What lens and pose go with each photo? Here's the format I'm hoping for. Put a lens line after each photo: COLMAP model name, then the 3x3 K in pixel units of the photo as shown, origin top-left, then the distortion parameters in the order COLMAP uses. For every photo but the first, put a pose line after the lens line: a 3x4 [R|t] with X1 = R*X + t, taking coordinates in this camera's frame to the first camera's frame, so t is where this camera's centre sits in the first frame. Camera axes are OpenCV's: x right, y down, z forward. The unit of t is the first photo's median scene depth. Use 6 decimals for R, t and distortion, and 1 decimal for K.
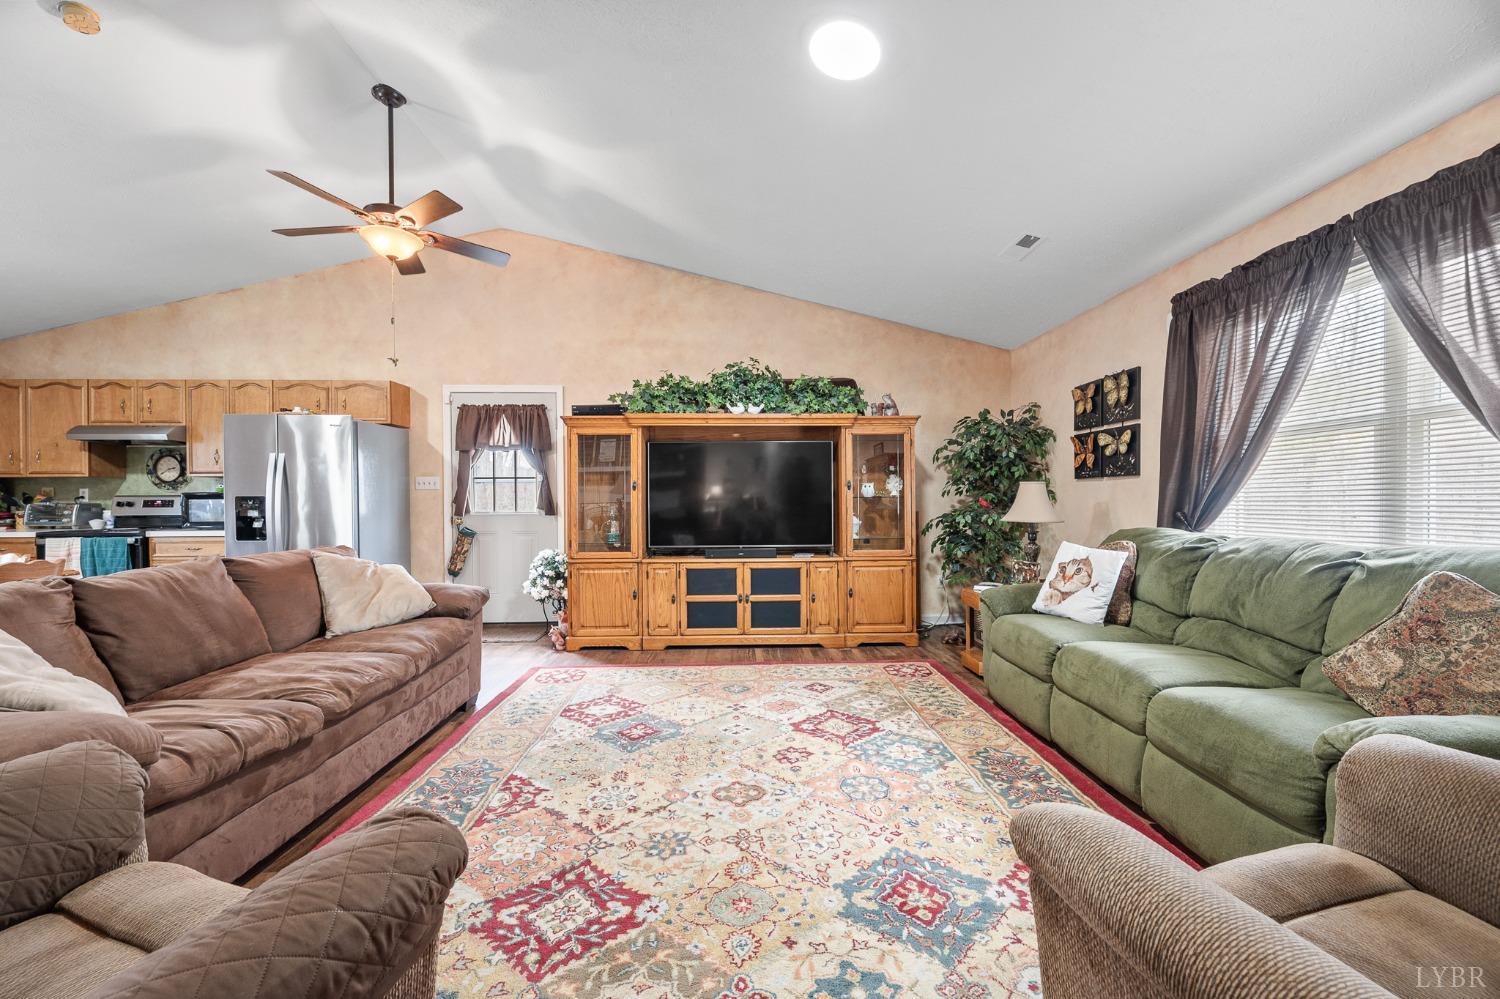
lens RADIAL K [[597.7, 0, 752.0], [0, 597.7, 499.8], [0, 0, 1]] dist [0.002136, -0.001111]
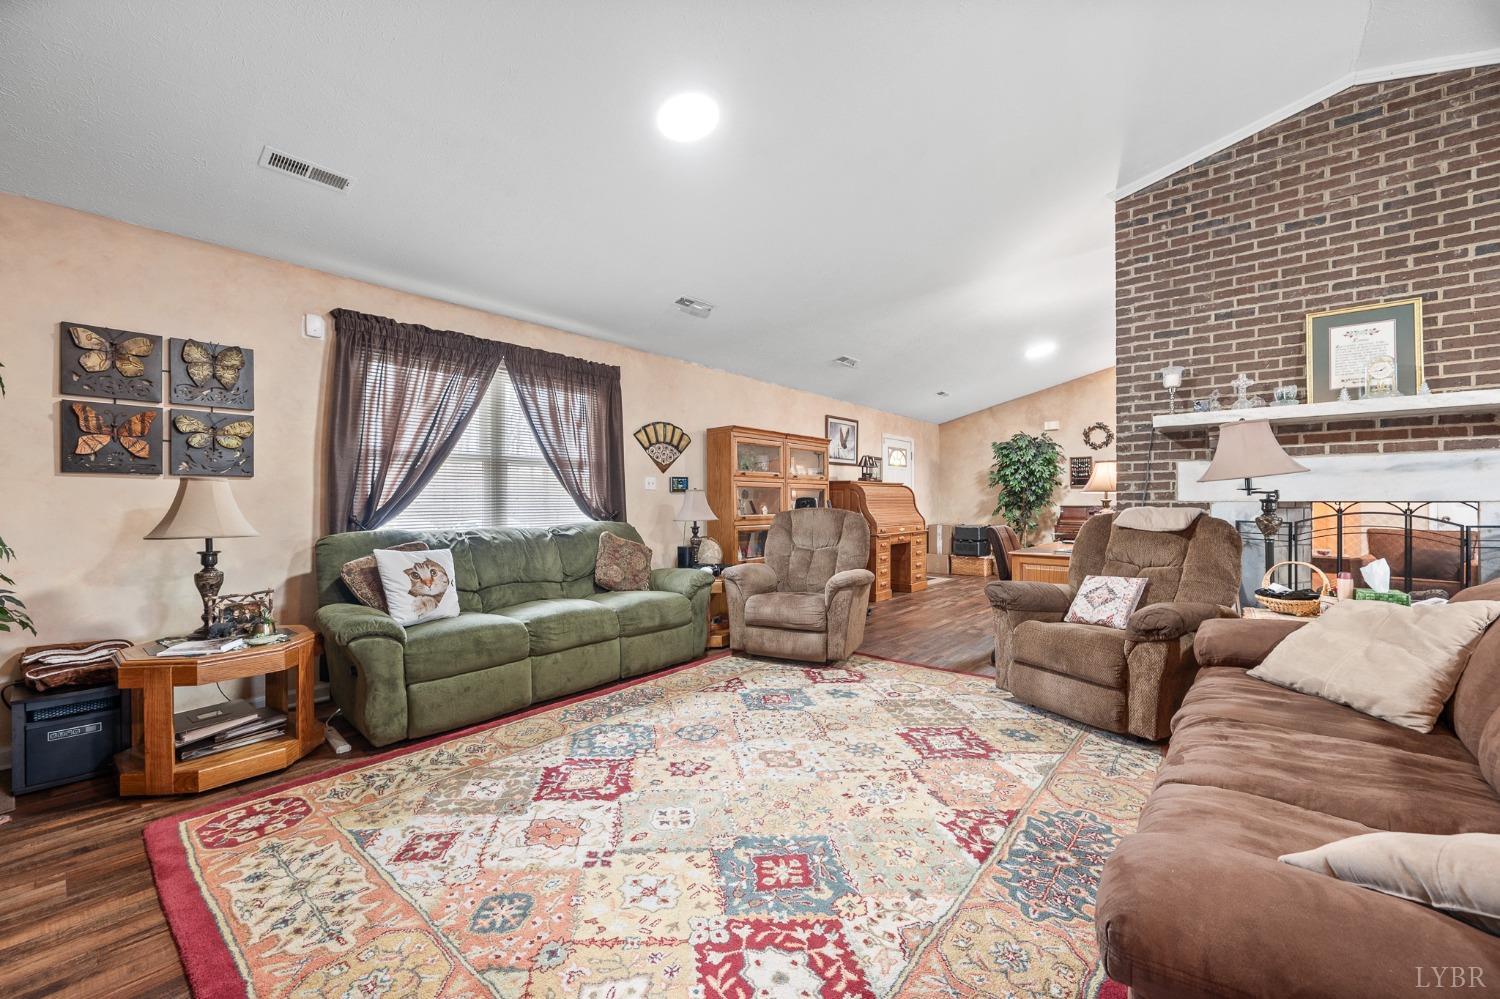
lens RADIAL K [[597.7, 0, 746.5], [0, 597.7, 503.8], [0, 0, 1]] dist [0.002136, -0.001111]
pose [[-0.742098, 0.004274, 0.670277, -0.480796], [0.006914, 0.999975, 0.001278, 0.001576], [-0.670255, 0.005583, -0.742110, 1.224744]]
